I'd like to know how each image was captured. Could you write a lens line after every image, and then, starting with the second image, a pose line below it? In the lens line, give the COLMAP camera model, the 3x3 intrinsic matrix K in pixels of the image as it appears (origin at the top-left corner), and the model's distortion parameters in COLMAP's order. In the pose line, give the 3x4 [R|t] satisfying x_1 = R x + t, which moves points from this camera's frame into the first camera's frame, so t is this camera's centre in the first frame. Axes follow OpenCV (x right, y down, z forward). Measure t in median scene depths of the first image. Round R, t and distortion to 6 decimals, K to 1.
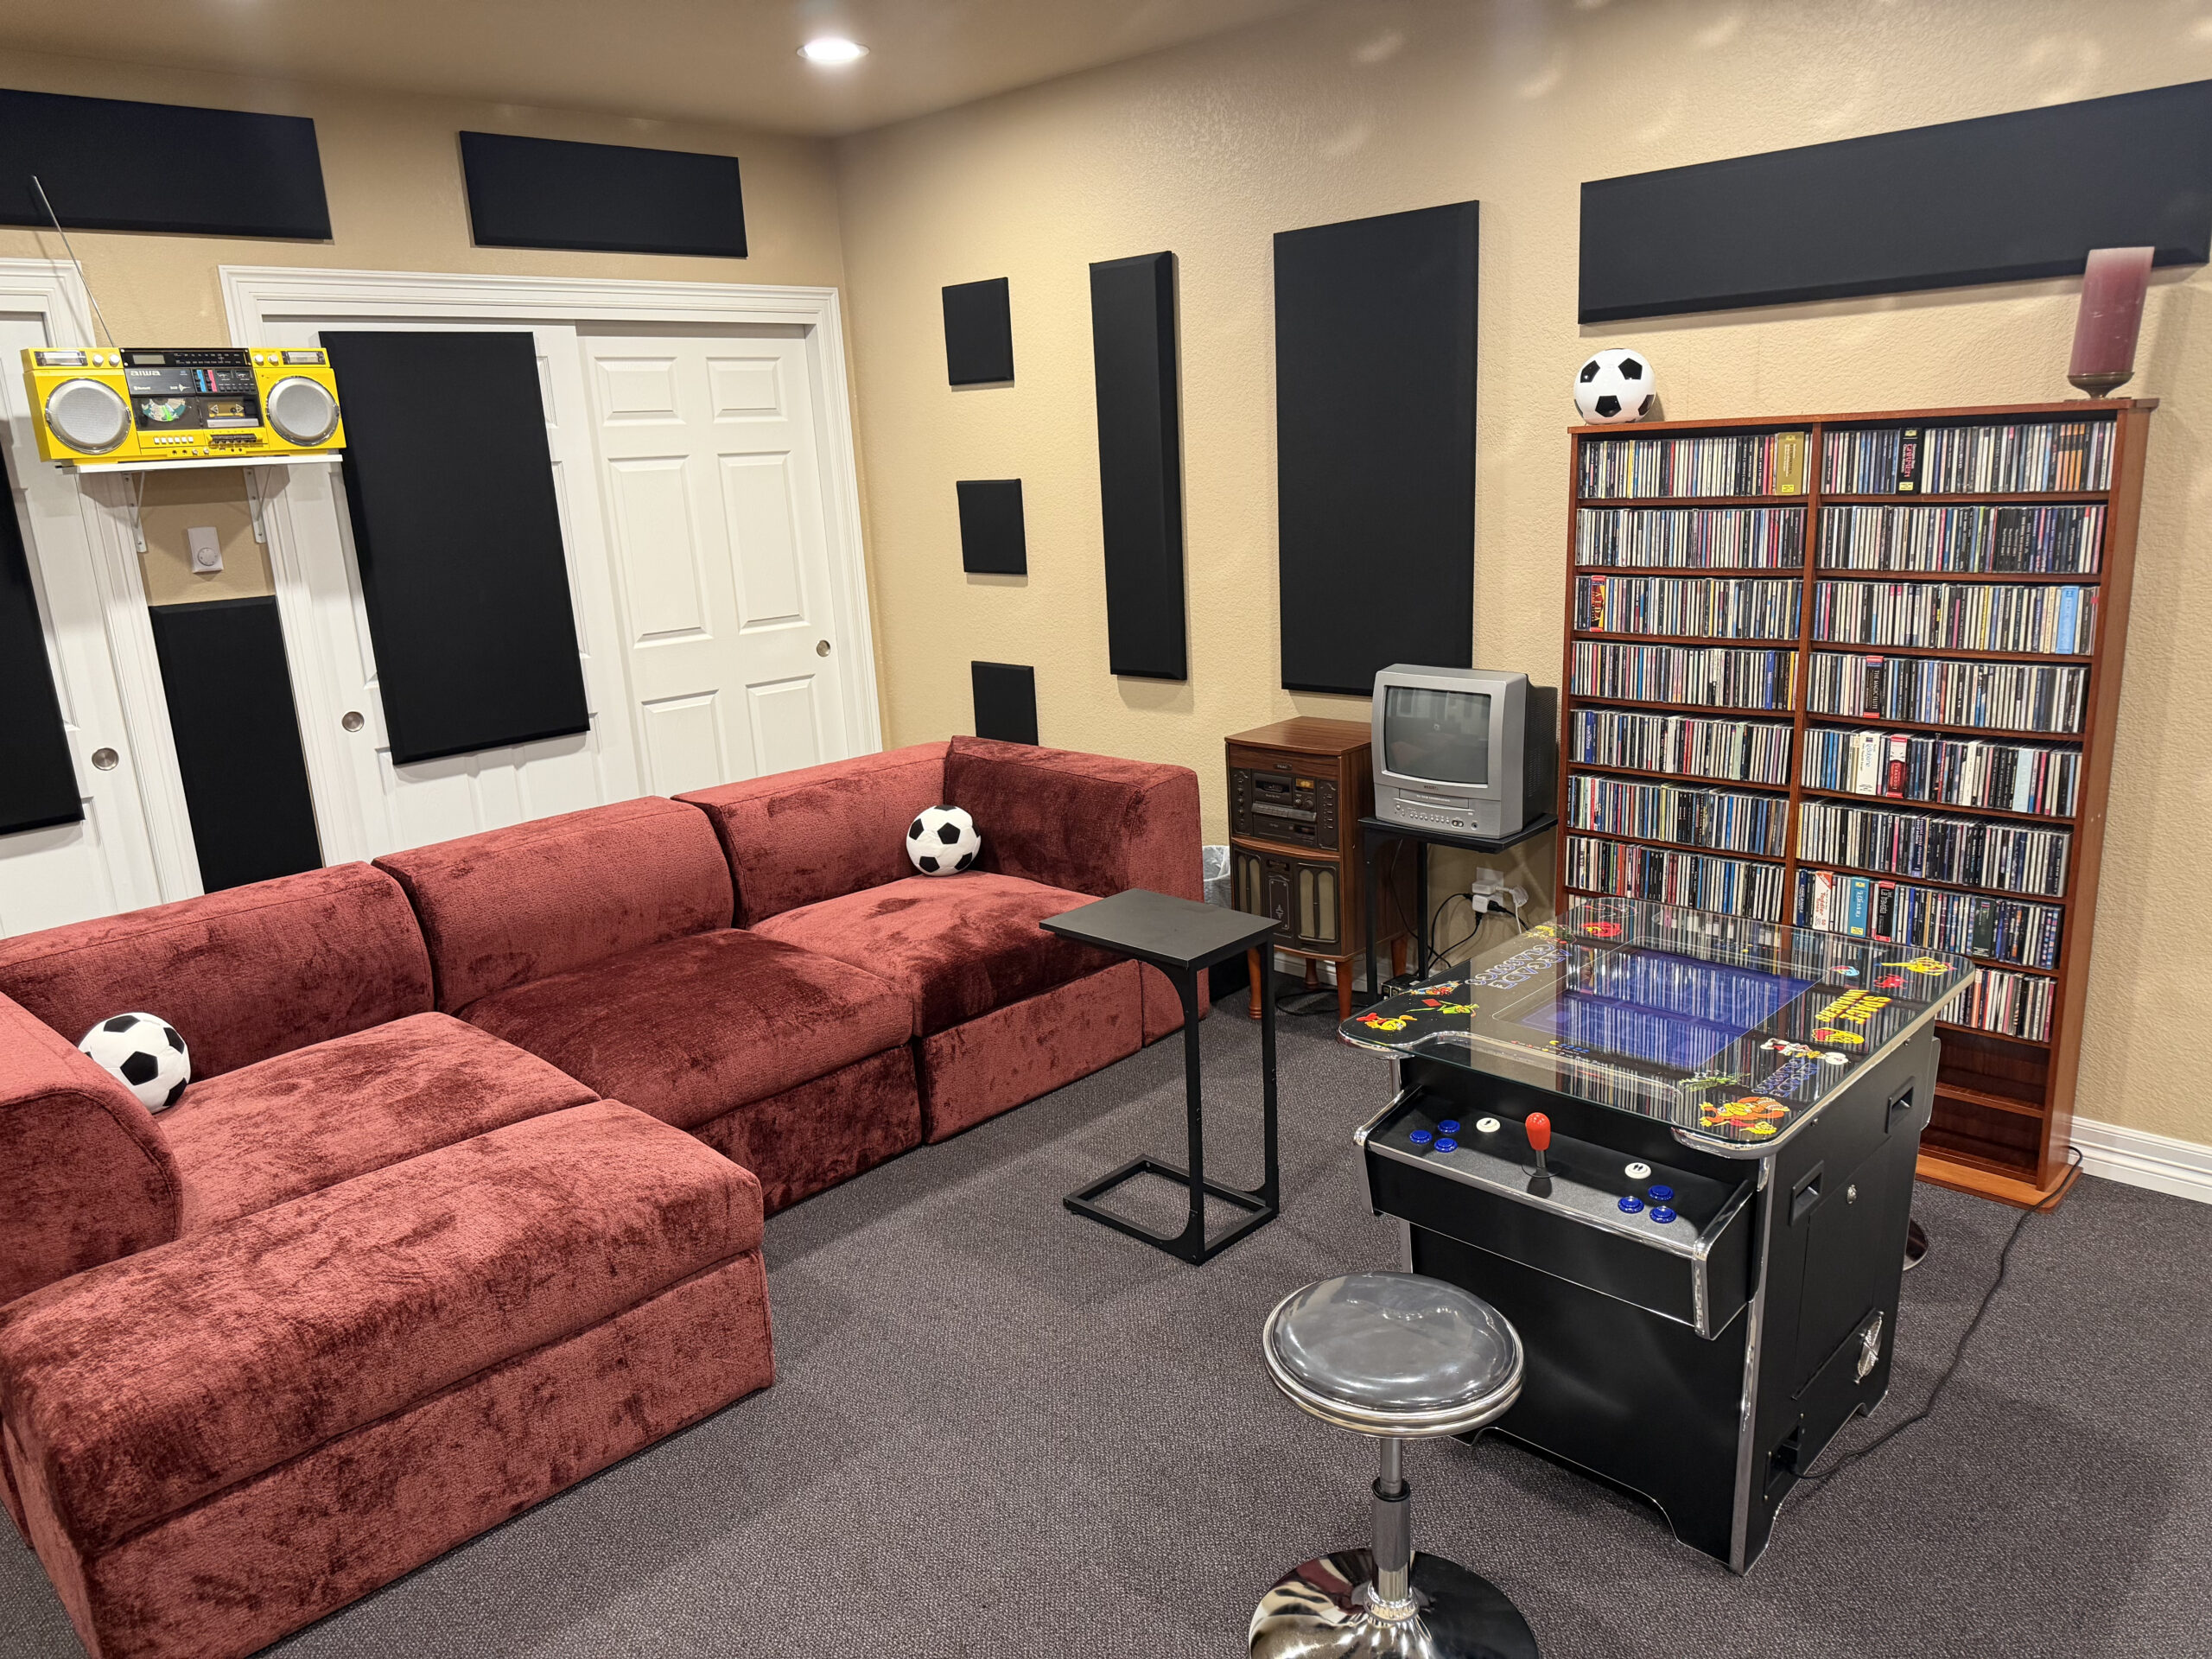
lens RADIAL K [[1545.9, 0, 1110.2], [0, 1545.9, 824.1], [0, 0, 1]] dist [0.053284, -0.065548]
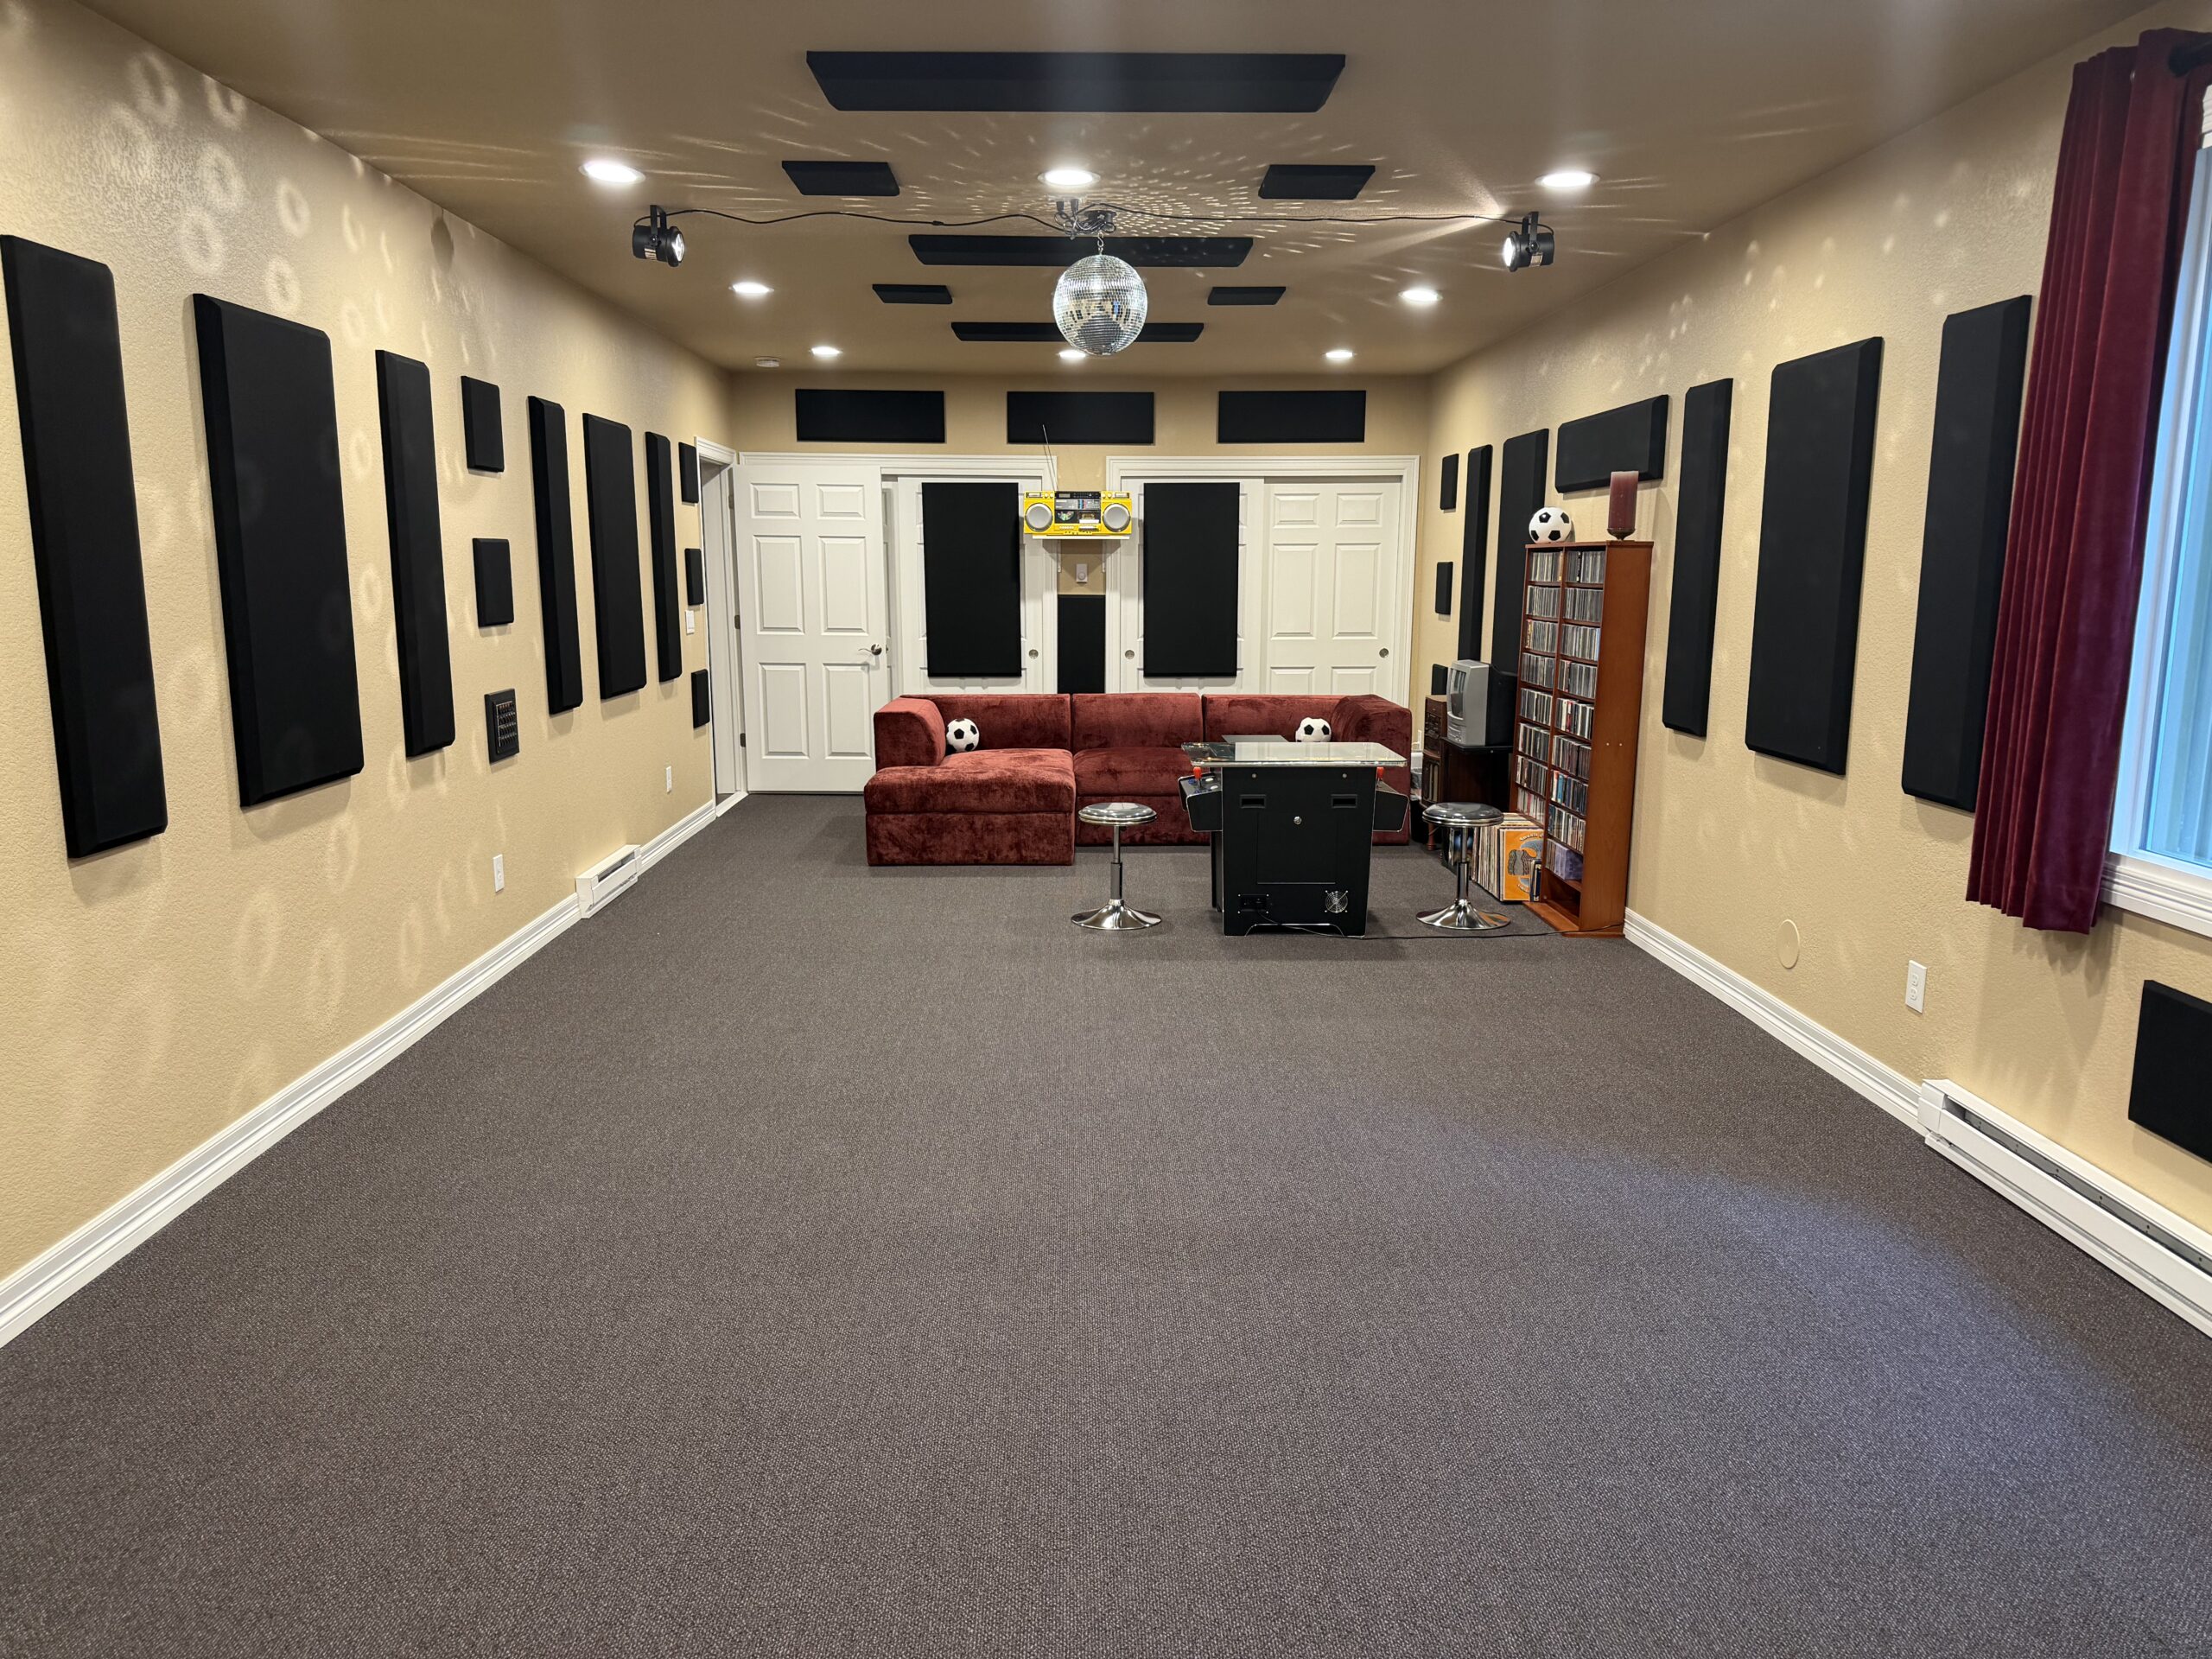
lens RADIAL K [[1545.9, 0, 1115.7], [0, 1545.9, 834.4], [0, 0, 1]] dist [0.053284, -0.065548]
pose [[0.711925, 0.170832, -0.681160, 1.154812], [-0.203999, 0.978442, 0.032176, 0.131161], [0.671973, 0.116049, 0.731427, -0.664496]]
